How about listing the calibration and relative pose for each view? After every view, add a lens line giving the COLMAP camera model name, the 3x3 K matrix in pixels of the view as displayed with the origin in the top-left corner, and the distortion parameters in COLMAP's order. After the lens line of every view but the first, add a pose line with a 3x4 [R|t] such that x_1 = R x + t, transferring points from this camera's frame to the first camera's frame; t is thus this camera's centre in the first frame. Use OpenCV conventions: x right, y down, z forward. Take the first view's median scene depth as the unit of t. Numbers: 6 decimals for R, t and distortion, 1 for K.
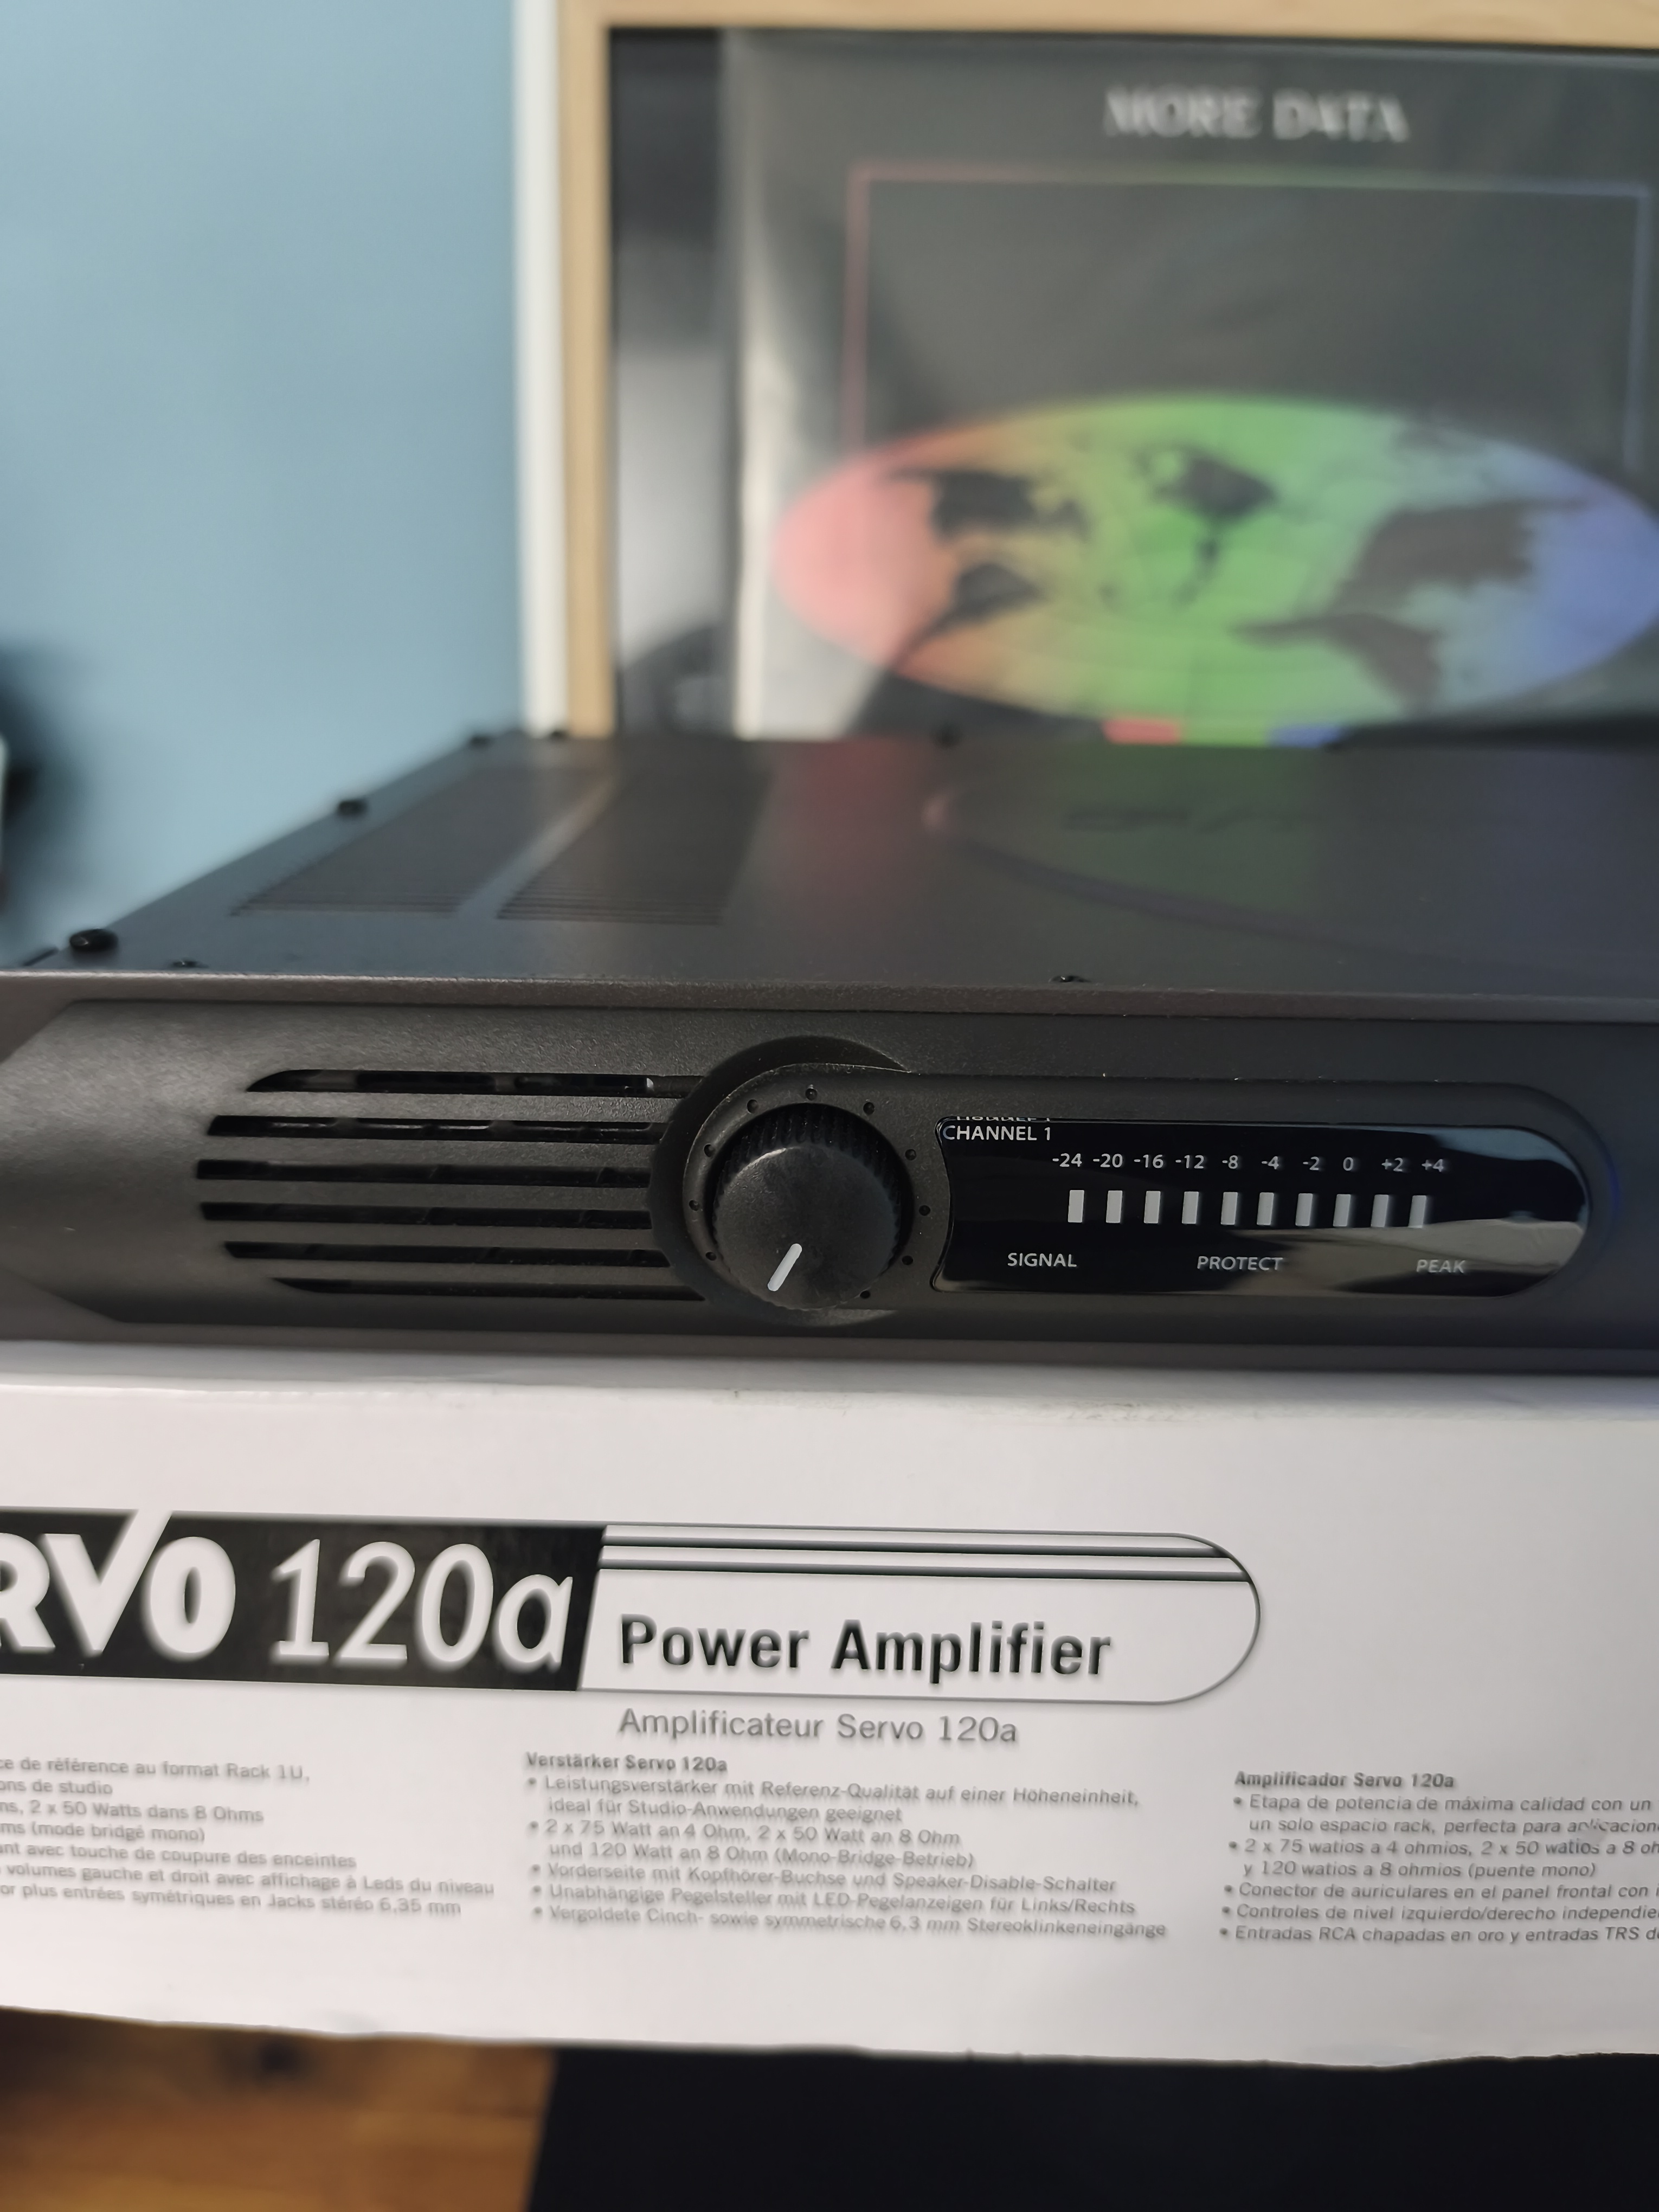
lens RADIAL K [[1490.6, 0, 830.7], [0, 1490.6, 1118.2], [0, 0, 1]] dist [-0.028606, -0.006576]
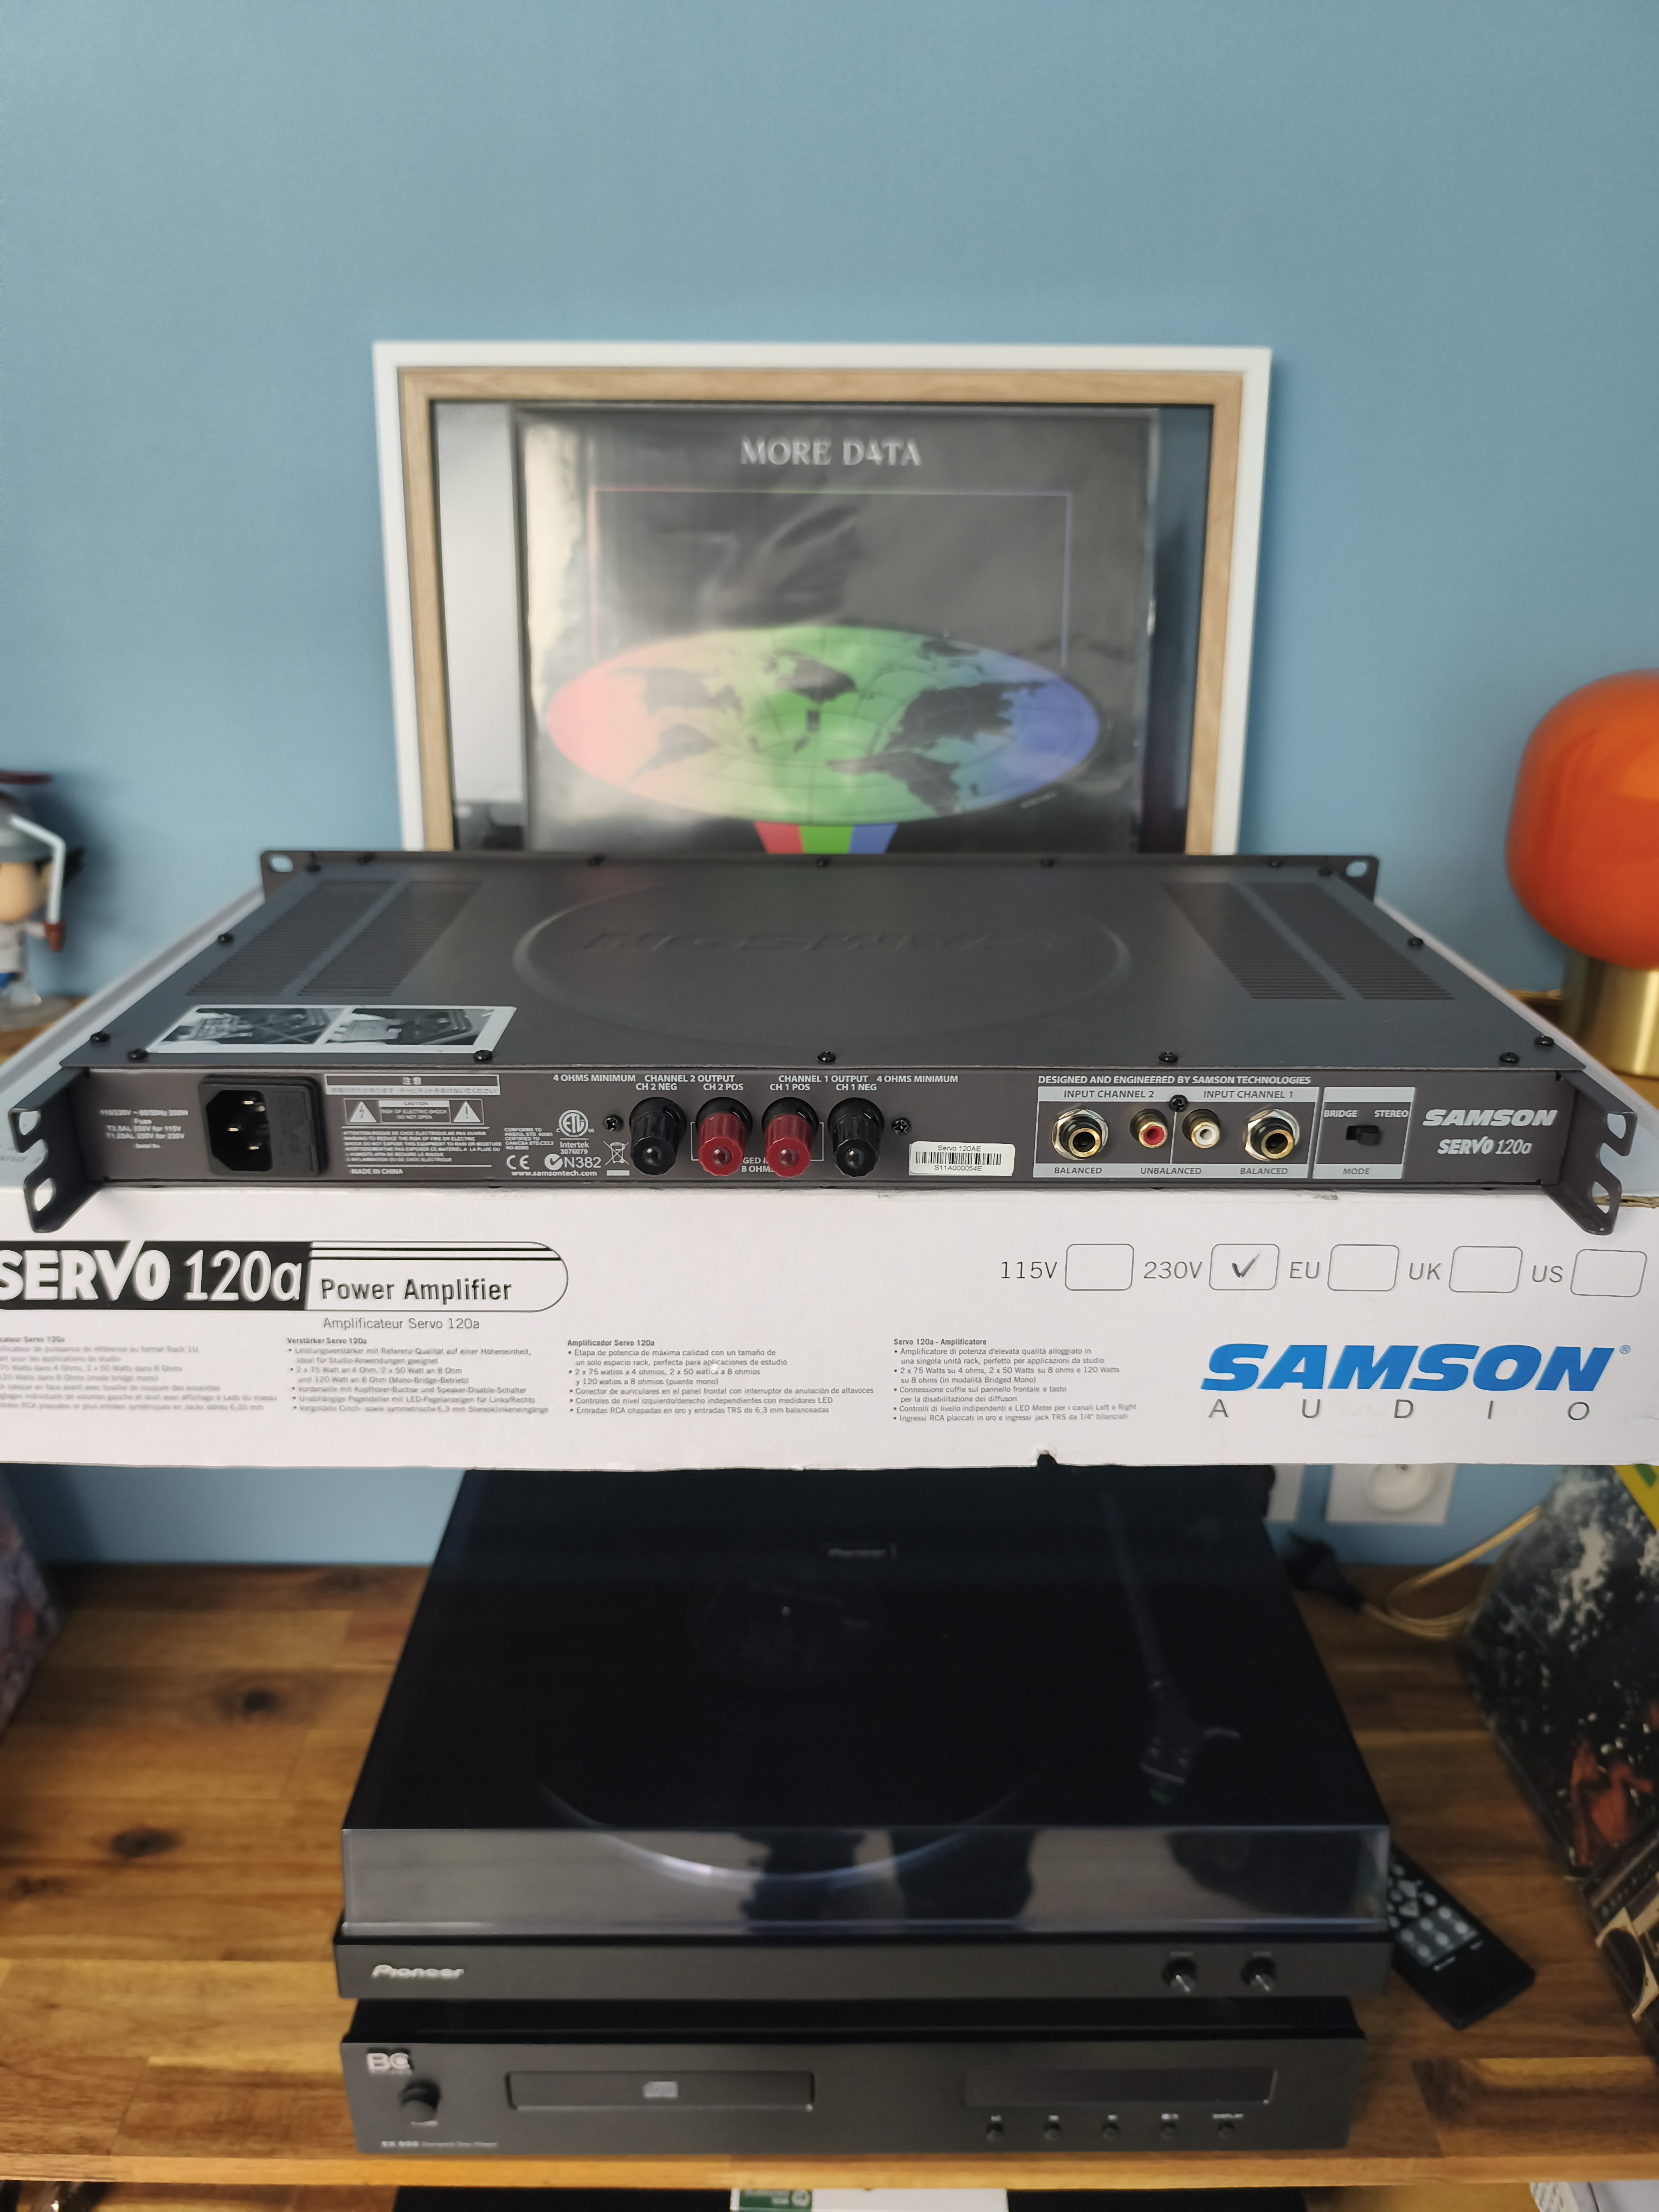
lens RADIAL K [[1533.7, 0, 844.9], [0, 1533.7, 1129.6], [0, 0, 1]] dist [0.005276, -0.037847]
pose [[0.999844, -0.013606, 0.011286, 0.713498], [0.013352, 0.999662, 0.022312, 0.029434], [-0.011585, -0.022158, 0.999687, -1.599375]]
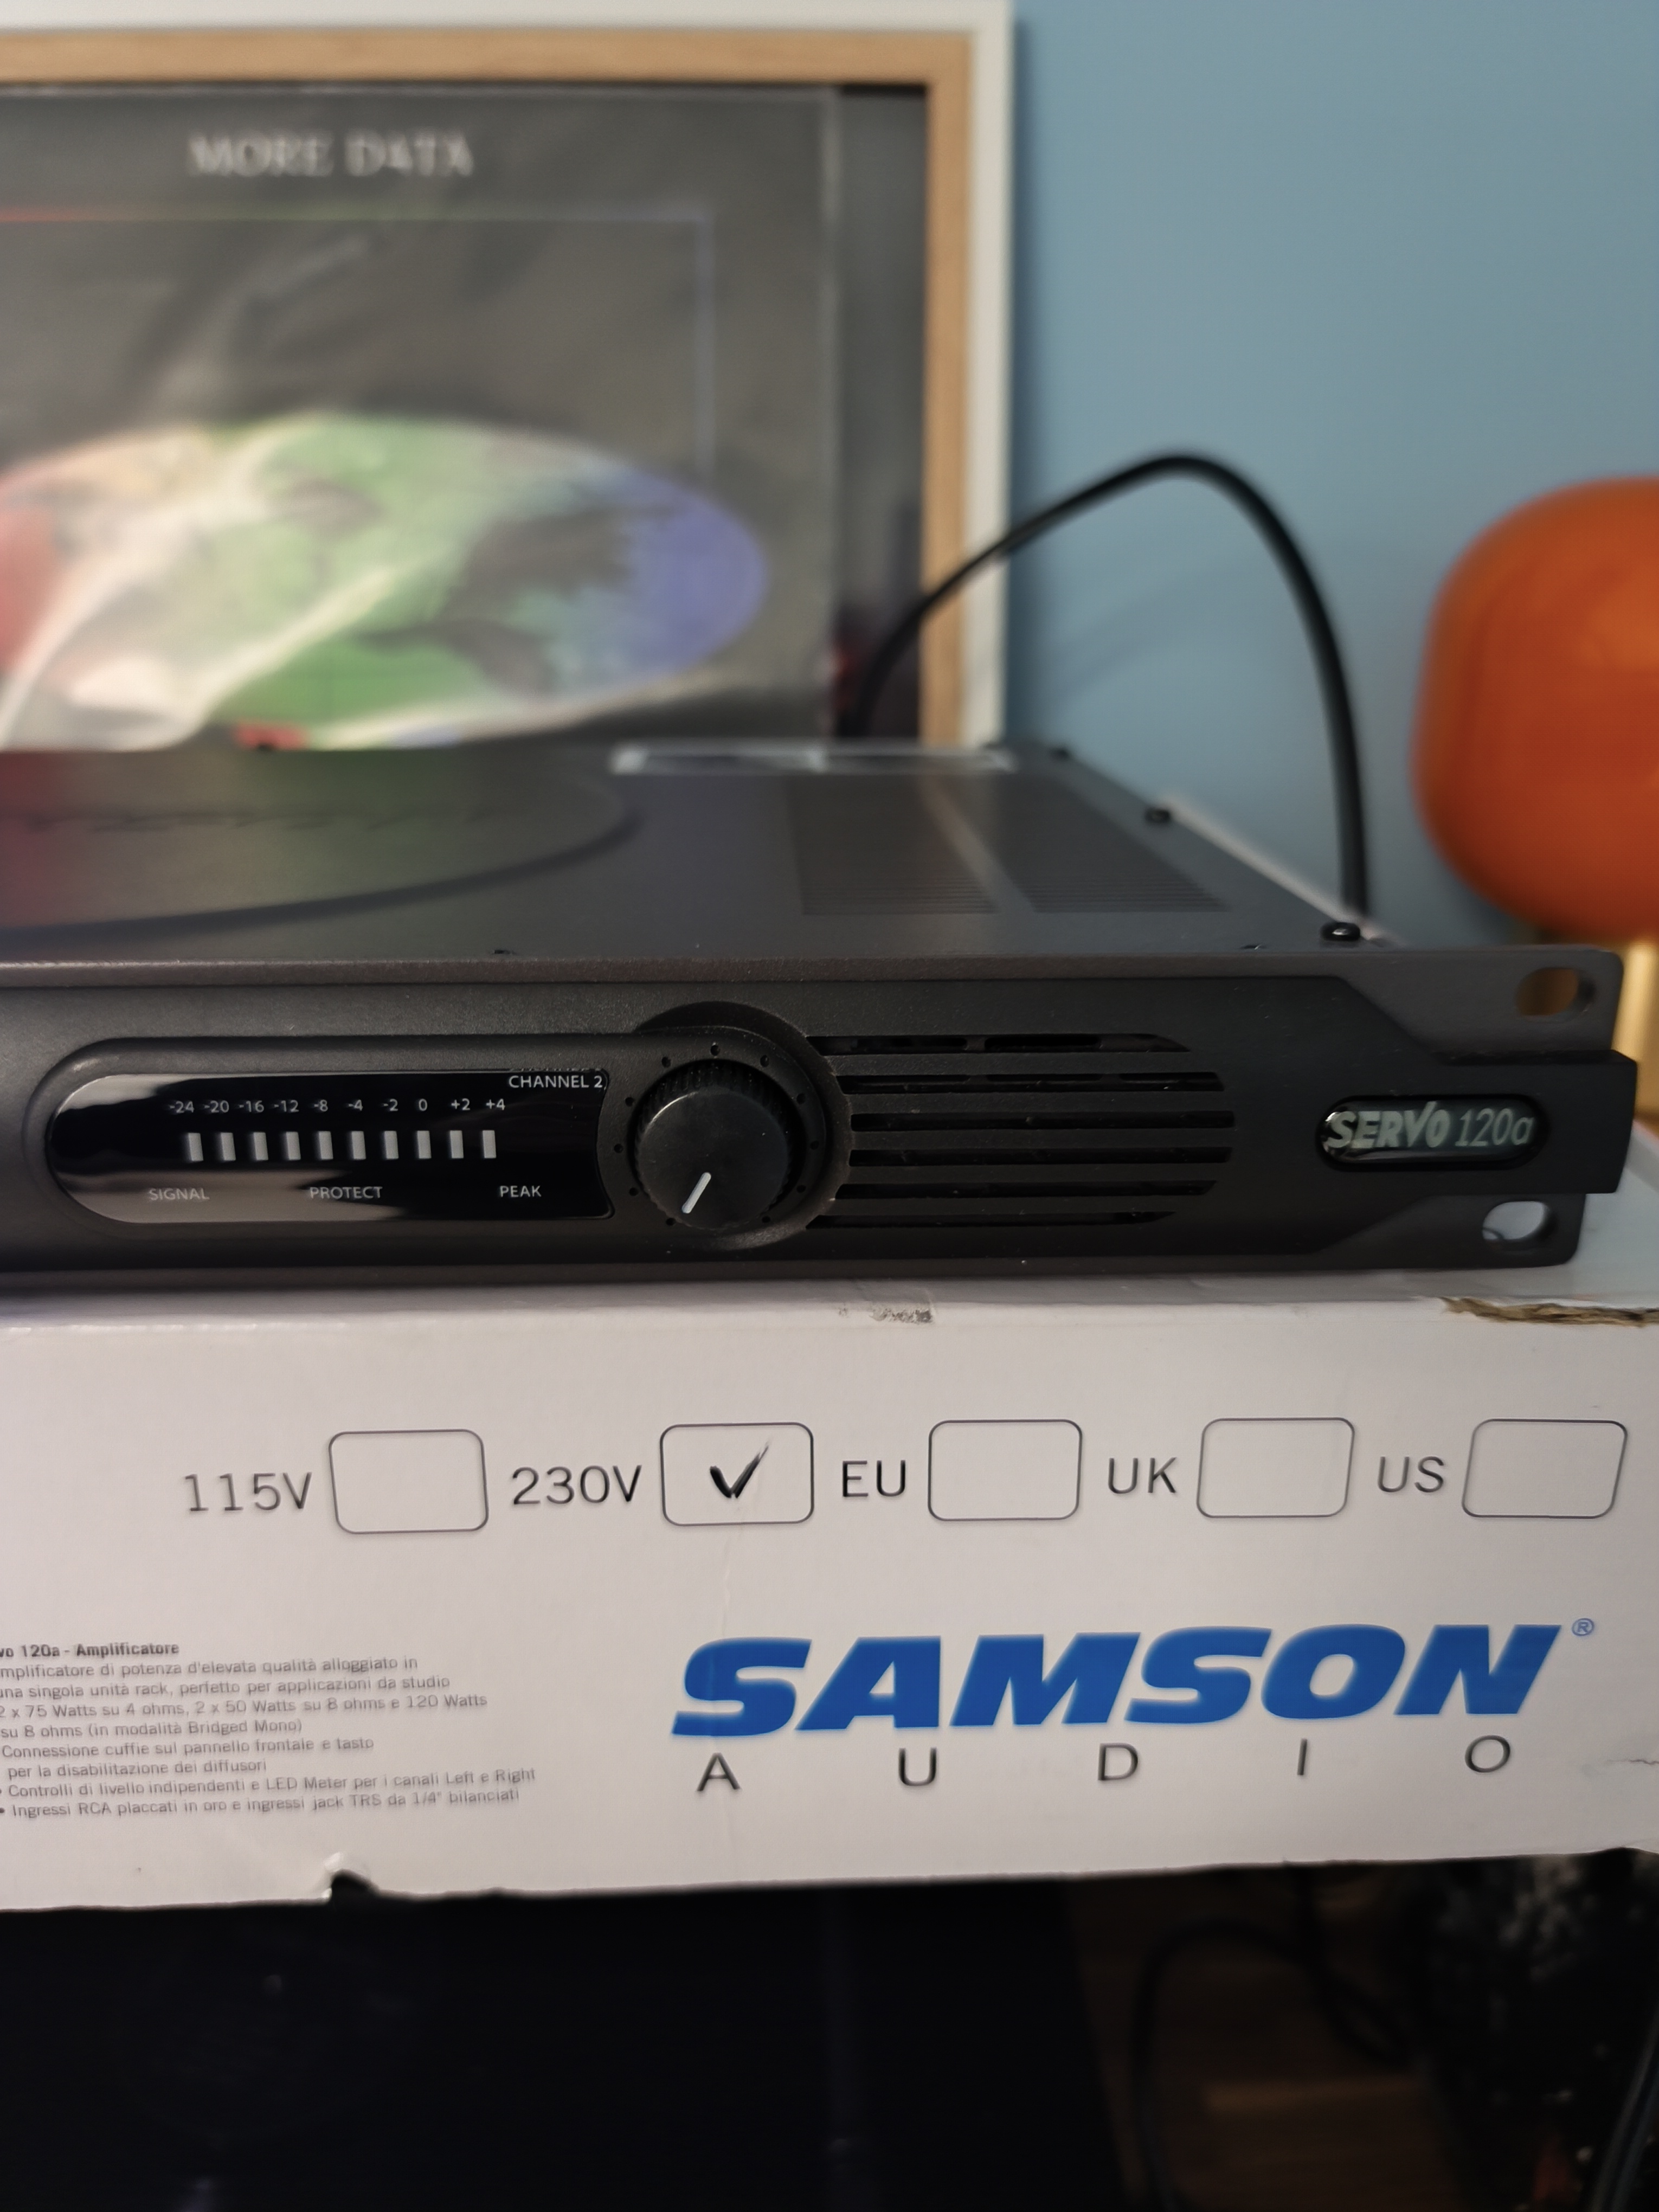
lens RADIAL K [[1519.0, 0, 829.5], [0, 1519.0, 1106.0], [0, 0, 1]] dist [-0.041822, 0.000674]
pose [[0.998678, -0.028889, 0.042512, 1.432706], [0.029615, 0.999425, -0.016529, 0.071907], [-0.042010, 0.017766, 0.998959, -0.180766]]
